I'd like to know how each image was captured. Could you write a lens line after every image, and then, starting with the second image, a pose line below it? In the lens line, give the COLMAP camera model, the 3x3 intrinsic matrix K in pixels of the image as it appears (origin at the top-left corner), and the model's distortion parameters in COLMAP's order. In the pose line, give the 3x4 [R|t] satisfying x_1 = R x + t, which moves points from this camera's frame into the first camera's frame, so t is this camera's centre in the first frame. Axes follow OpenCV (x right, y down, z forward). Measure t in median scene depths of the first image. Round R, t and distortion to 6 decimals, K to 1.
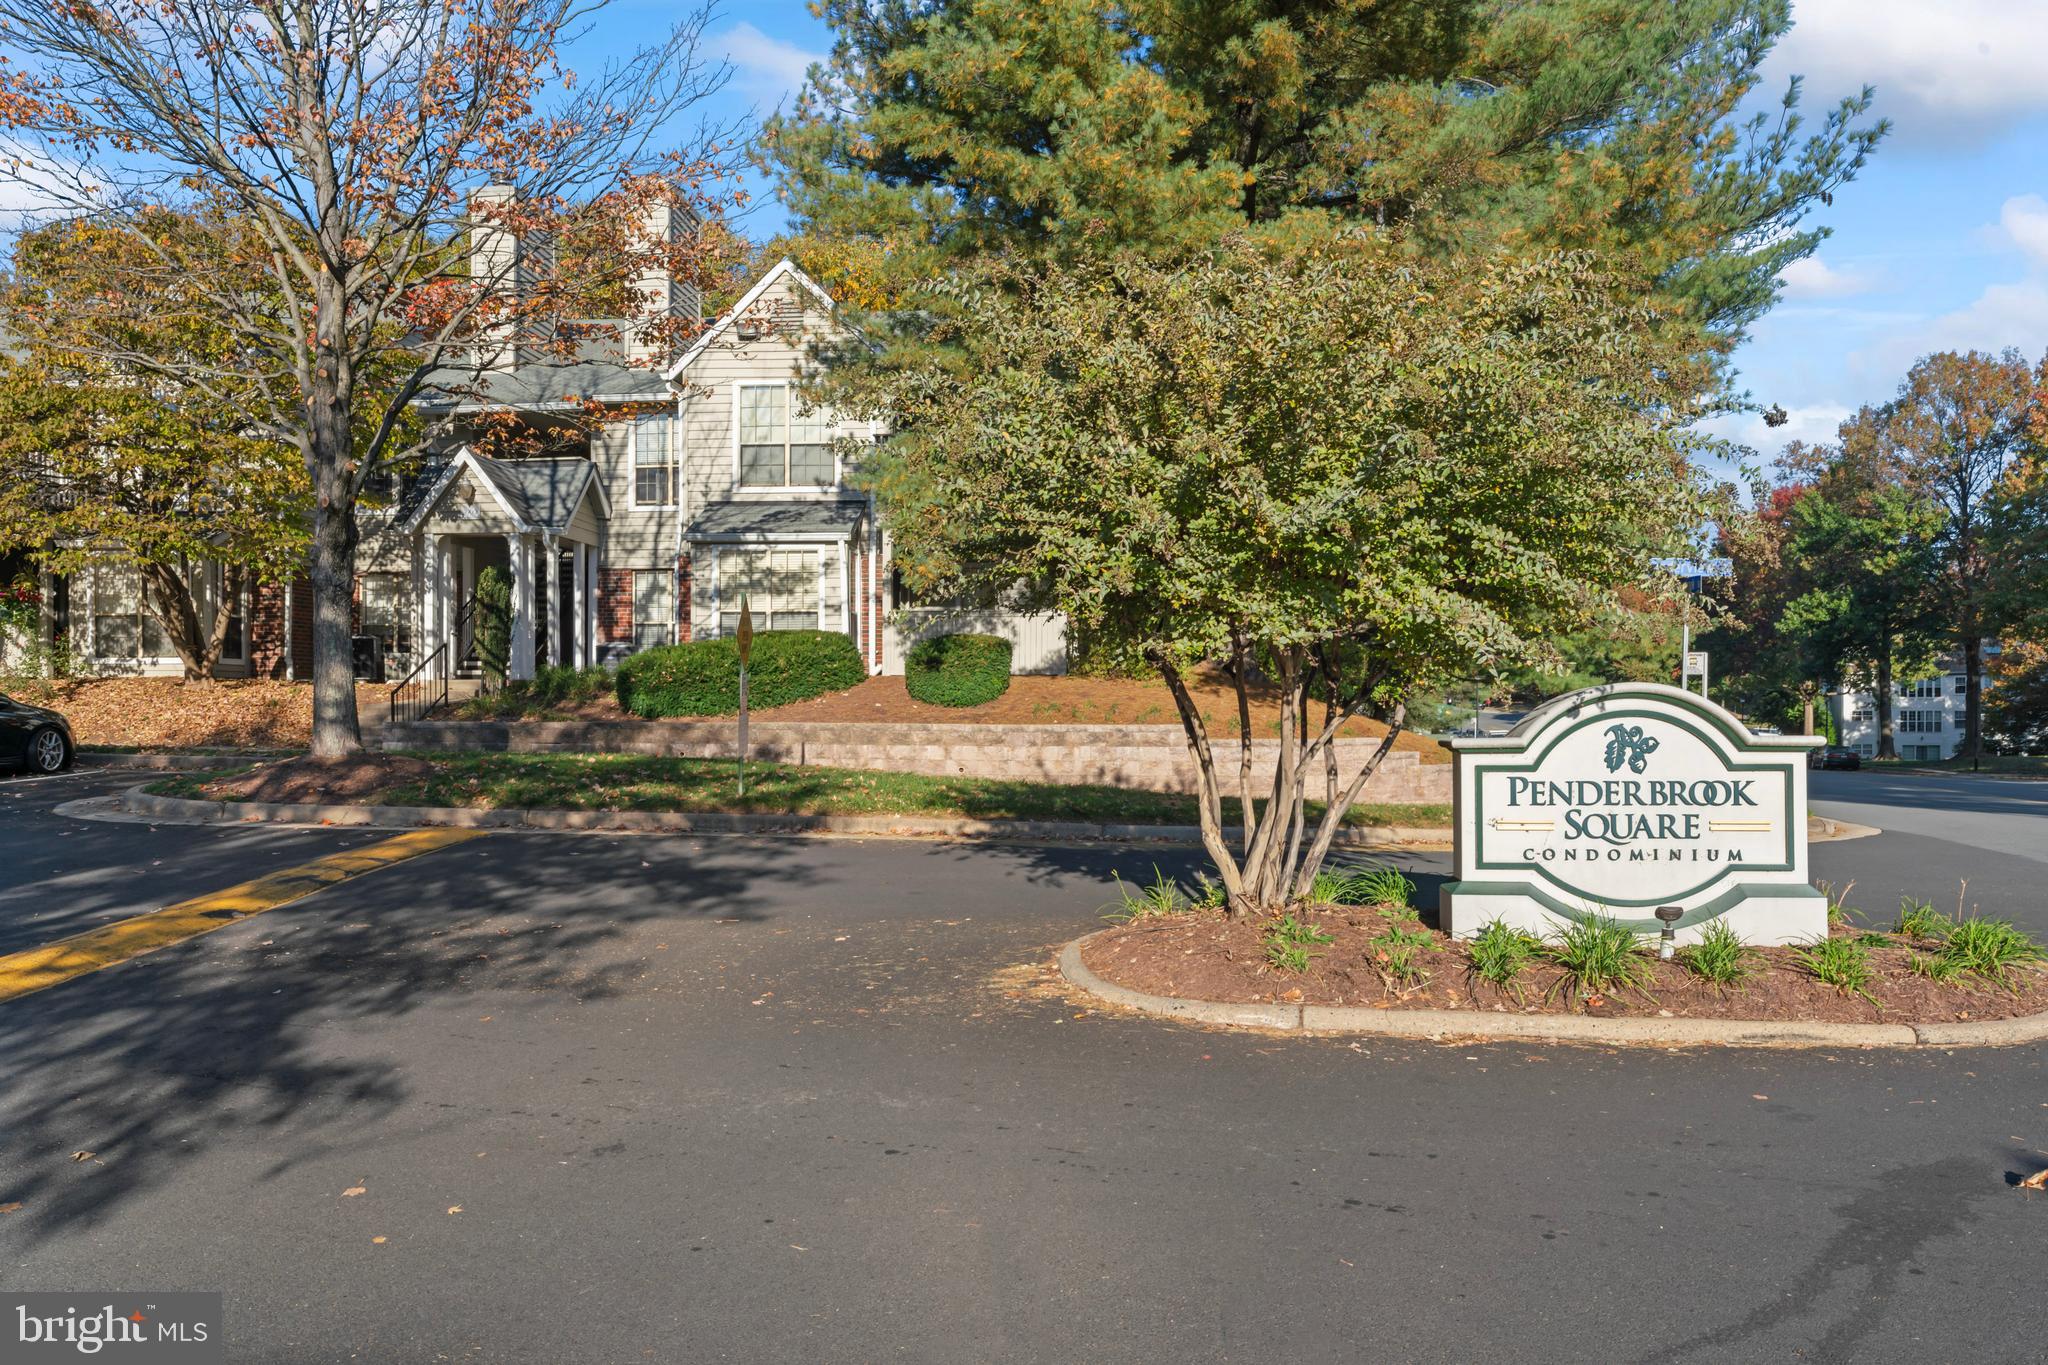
lens RADIAL K [[1371.5, 0, 1025.8], [0, 1371.5, 678.7], [0, 0, 1]] dist [0.003644, 0.000509]
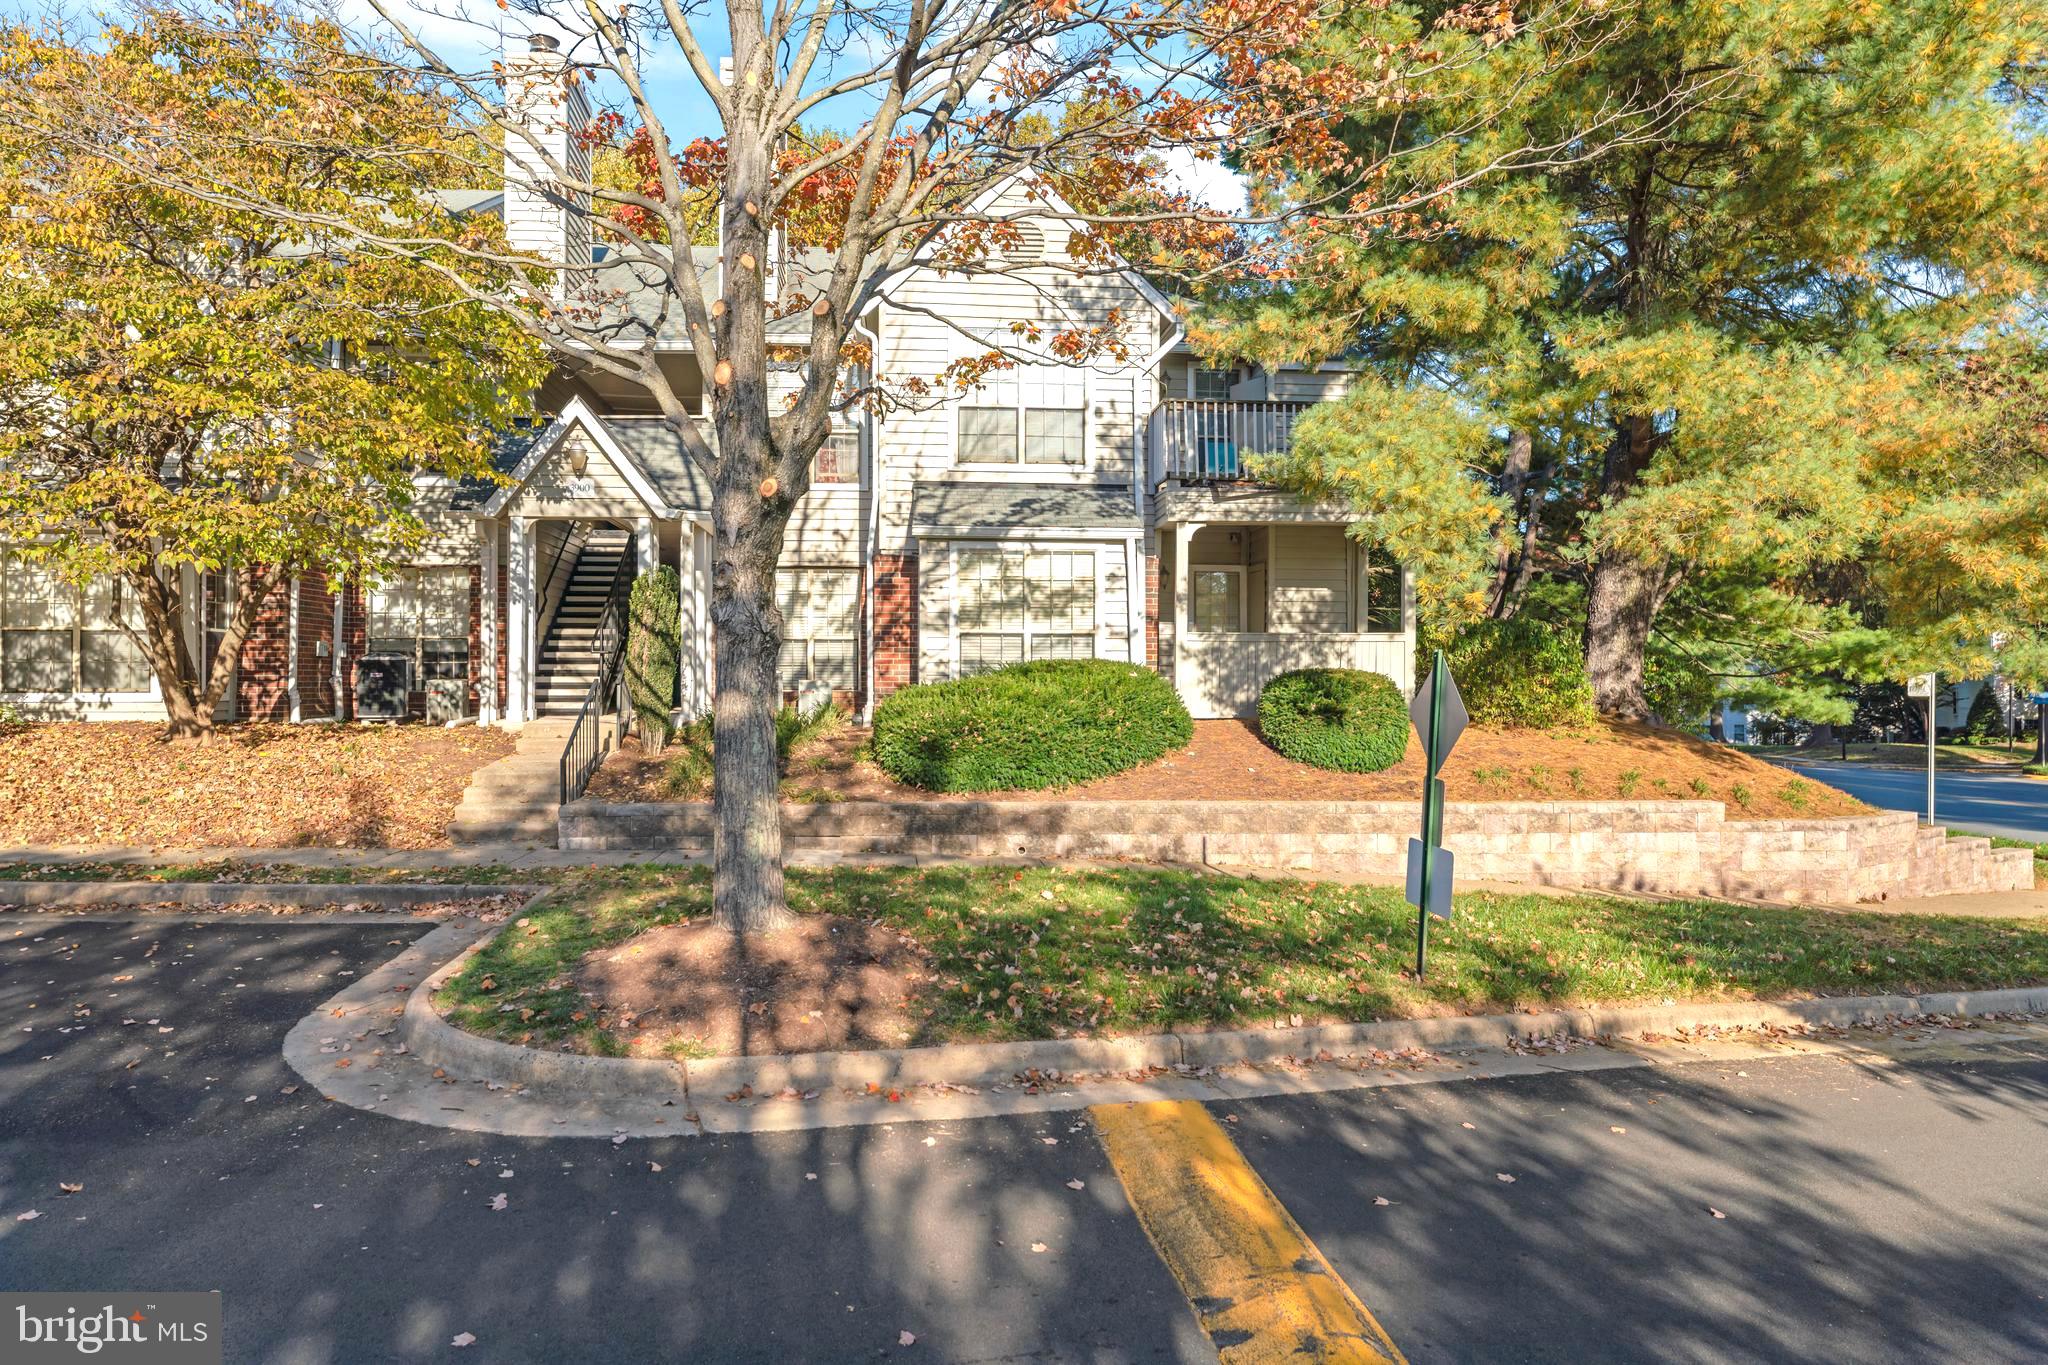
lens RADIAL K [[1383.0, 0, 1022.3], [0, 1383.0, 679.8], [0, 0, 1]] dist [0.000321, 0.000489]
pose [[0.987266, 0.003972, 0.159026, -0.302587], [-0.004224, 0.999990, 0.001250, -0.025579], [-0.159019, -0.001906, 0.987274, 0.268999]]
